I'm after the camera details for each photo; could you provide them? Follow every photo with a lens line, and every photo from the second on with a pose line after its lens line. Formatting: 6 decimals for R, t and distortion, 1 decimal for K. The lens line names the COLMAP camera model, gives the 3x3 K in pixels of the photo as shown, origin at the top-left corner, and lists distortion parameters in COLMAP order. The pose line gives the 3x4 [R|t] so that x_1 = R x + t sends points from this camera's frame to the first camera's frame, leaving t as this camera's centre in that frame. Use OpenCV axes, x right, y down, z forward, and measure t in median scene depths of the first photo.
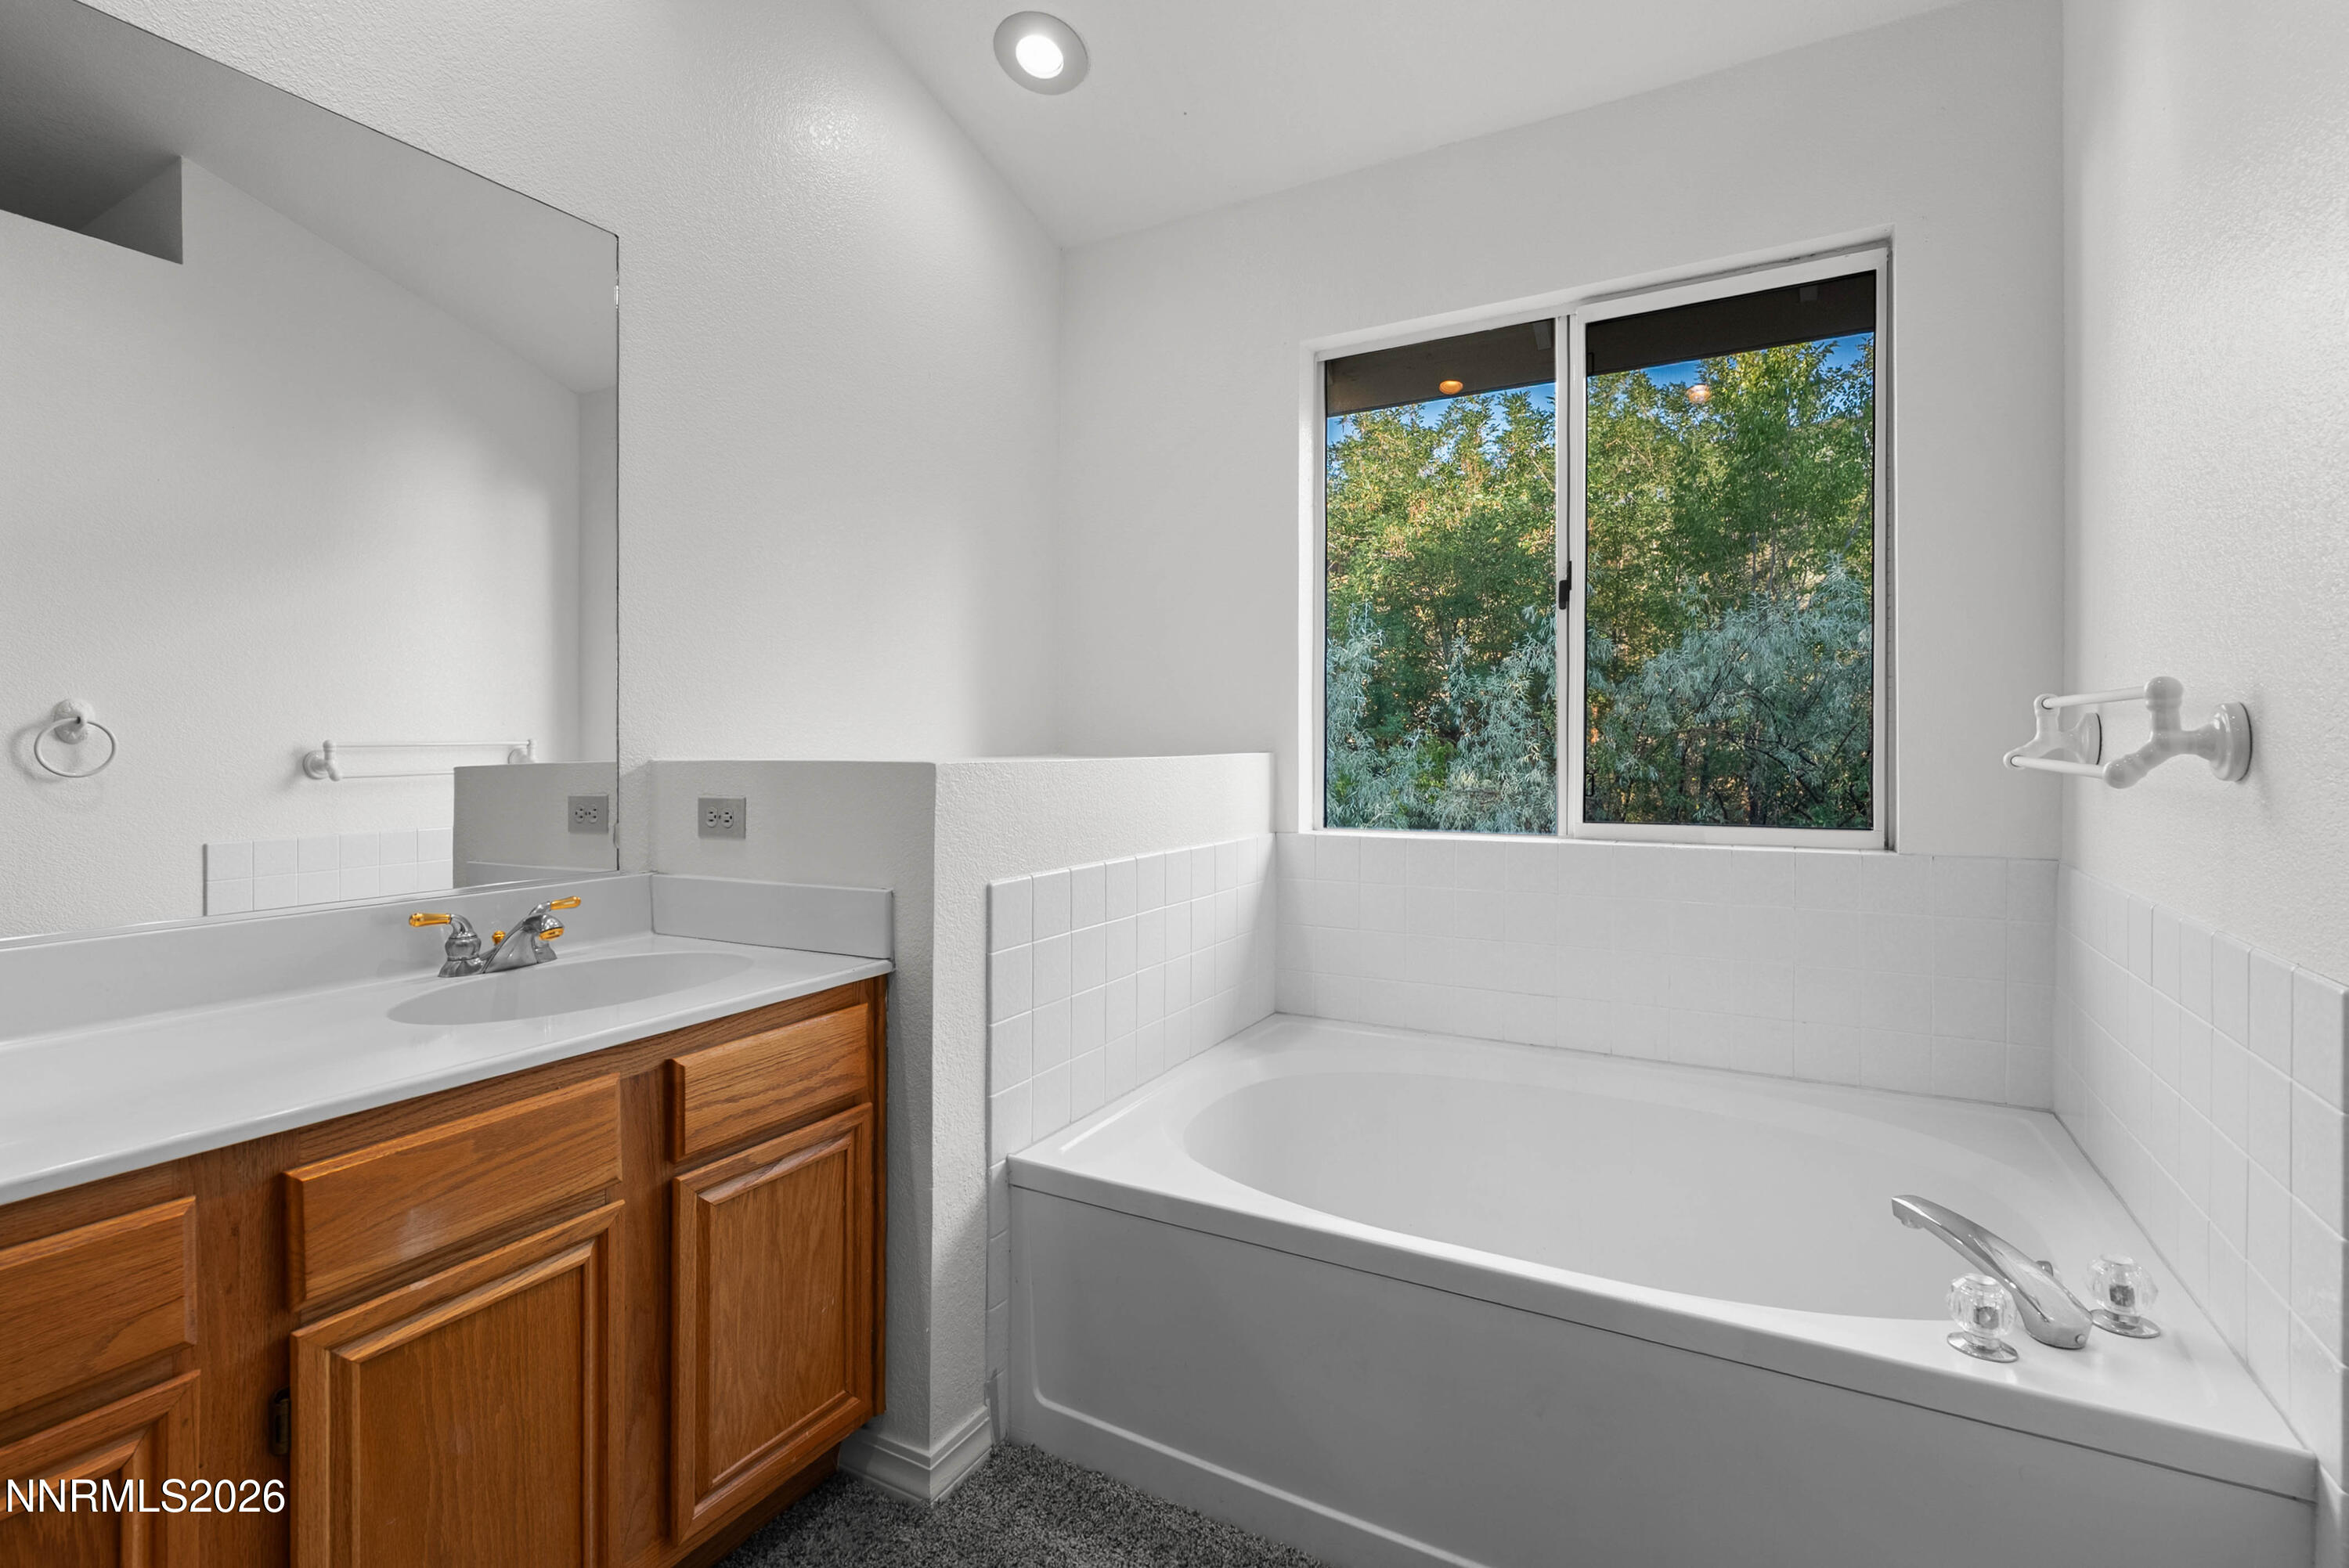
lens RADIAL K [[1060.1, 0, 1176.9], [0, 1060.1, 740.3], [0, 0, 1]] dist [-0.001200, 0.000256]
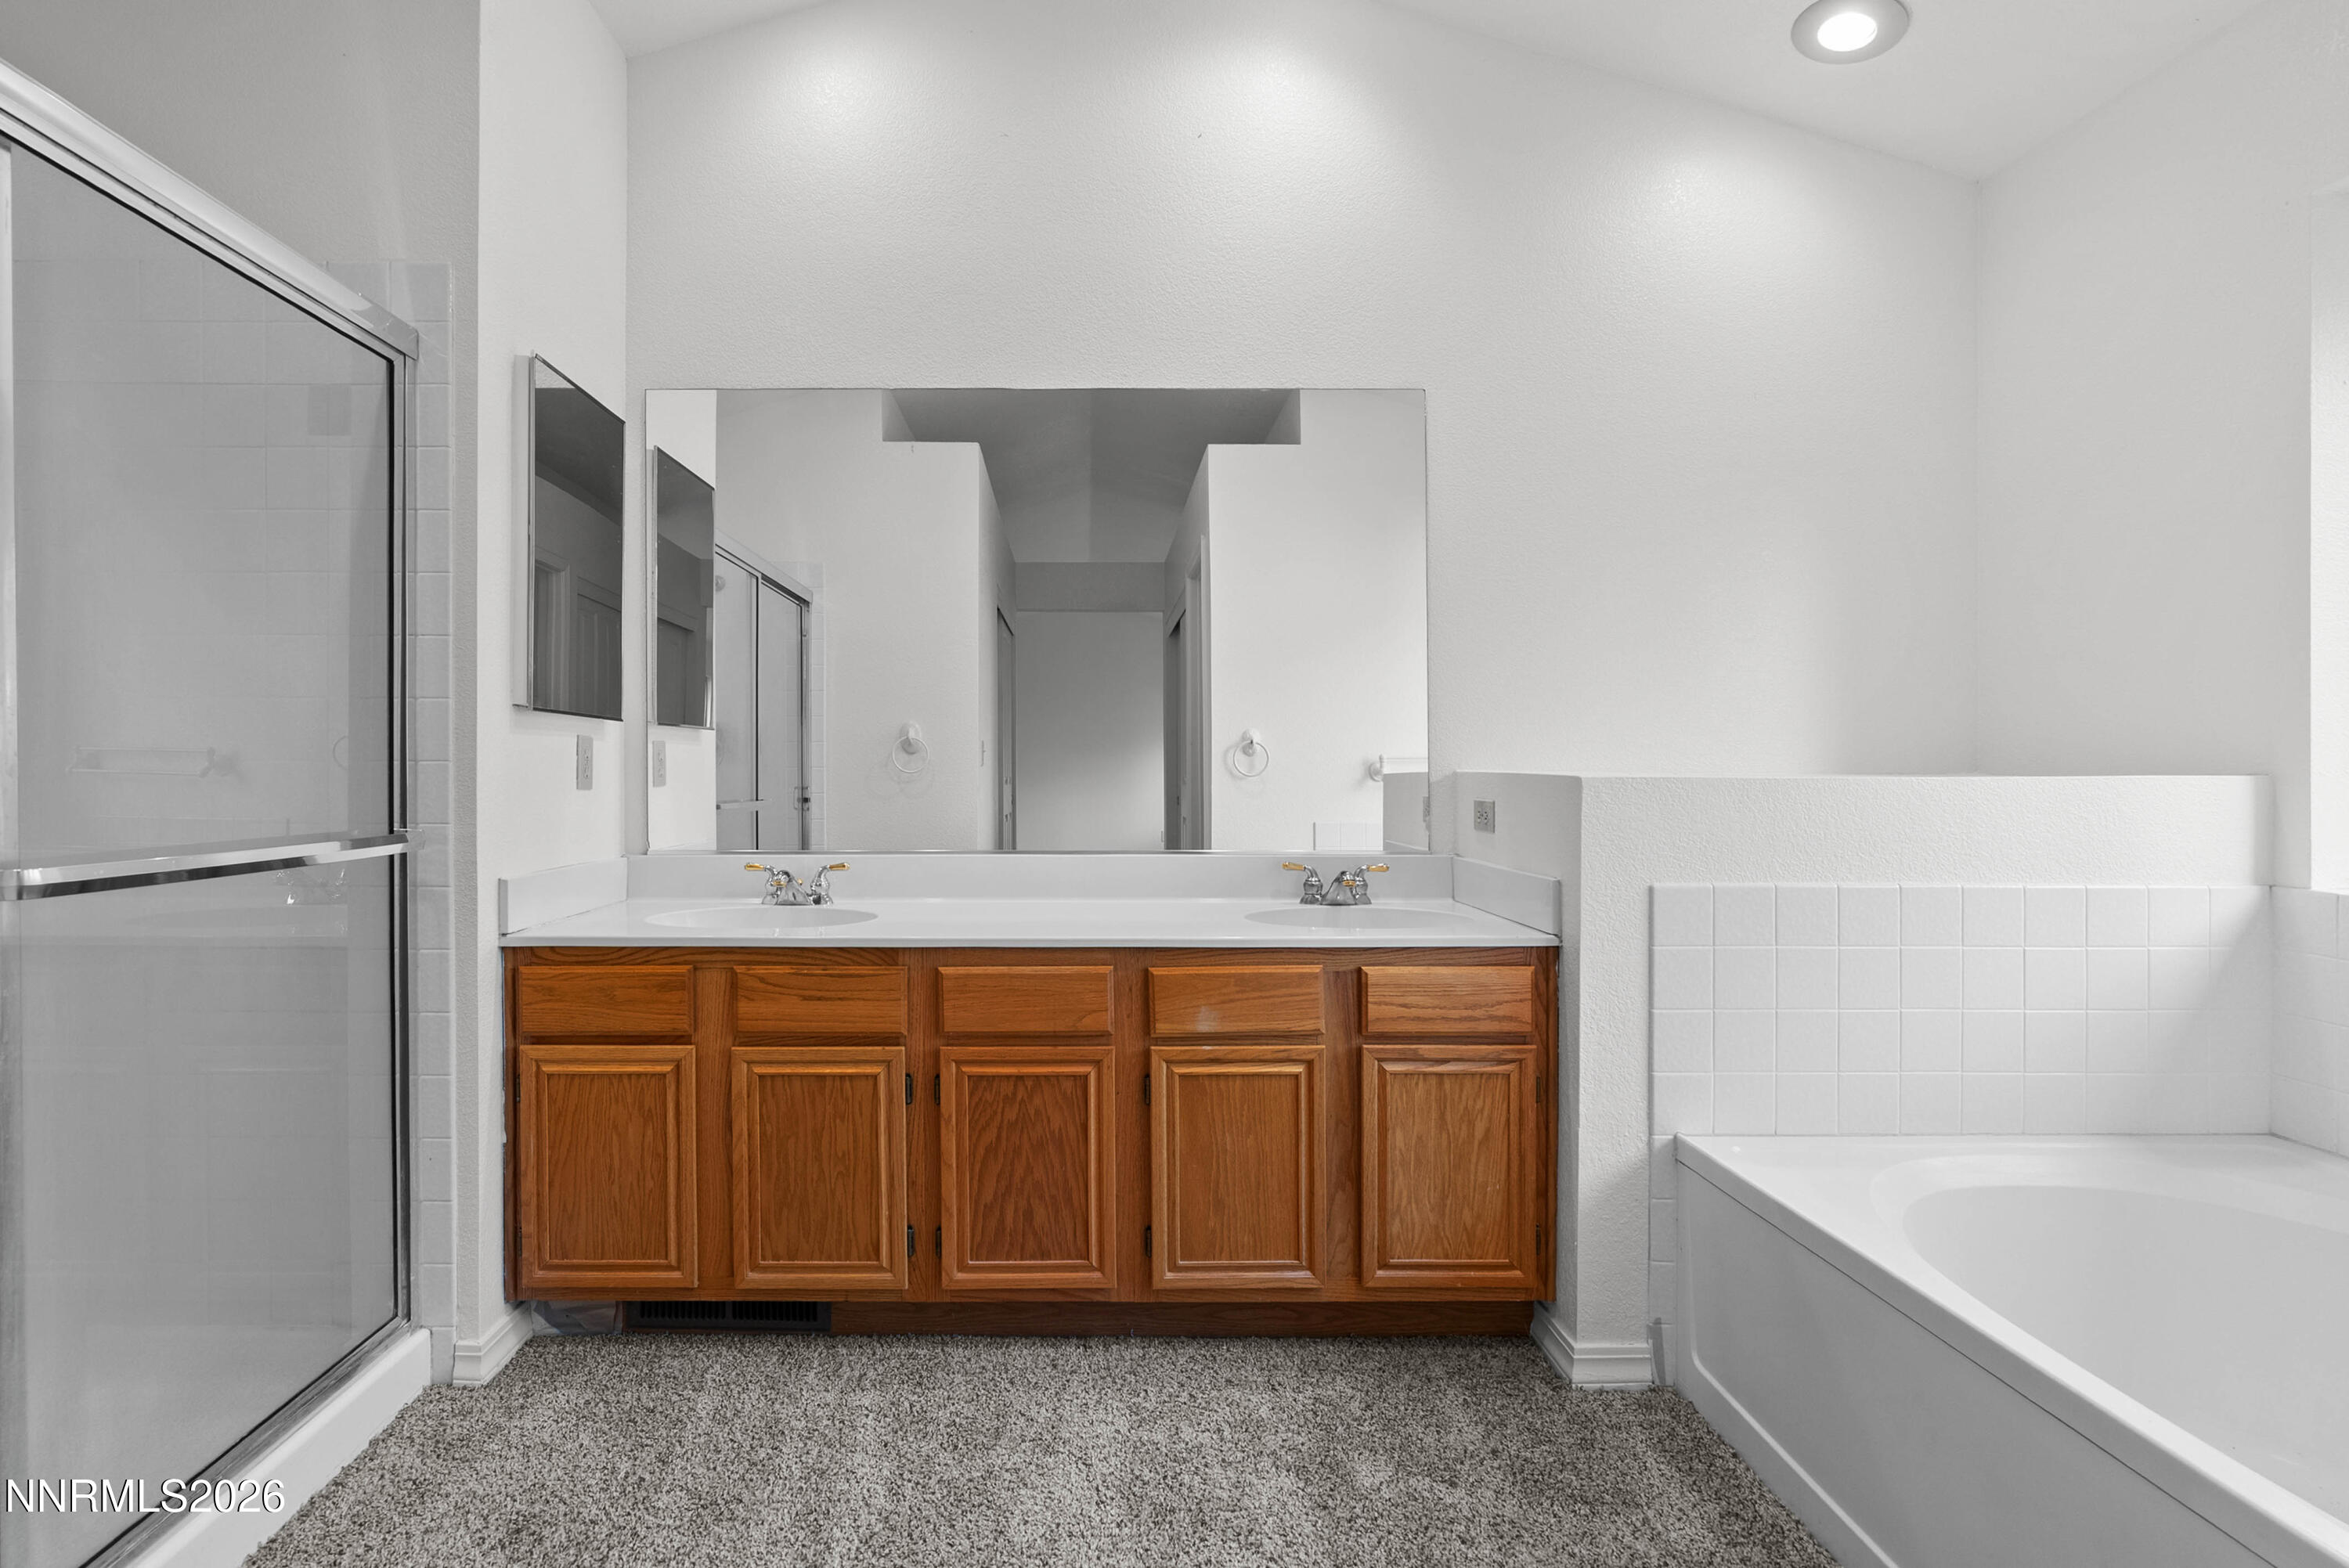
lens RADIAL K [[1072.4, 0, 1162.6], [0, 1072.4, 759.4], [0, 0, 1]] dist [-0.002283, 0.000287]
pose [[0.550251, 0.006872, -0.834971, 0.554491], [-0.001518, 0.999973, 0.007230, -0.007053], [0.834998, -0.002711, 0.550246, -0.073445]]
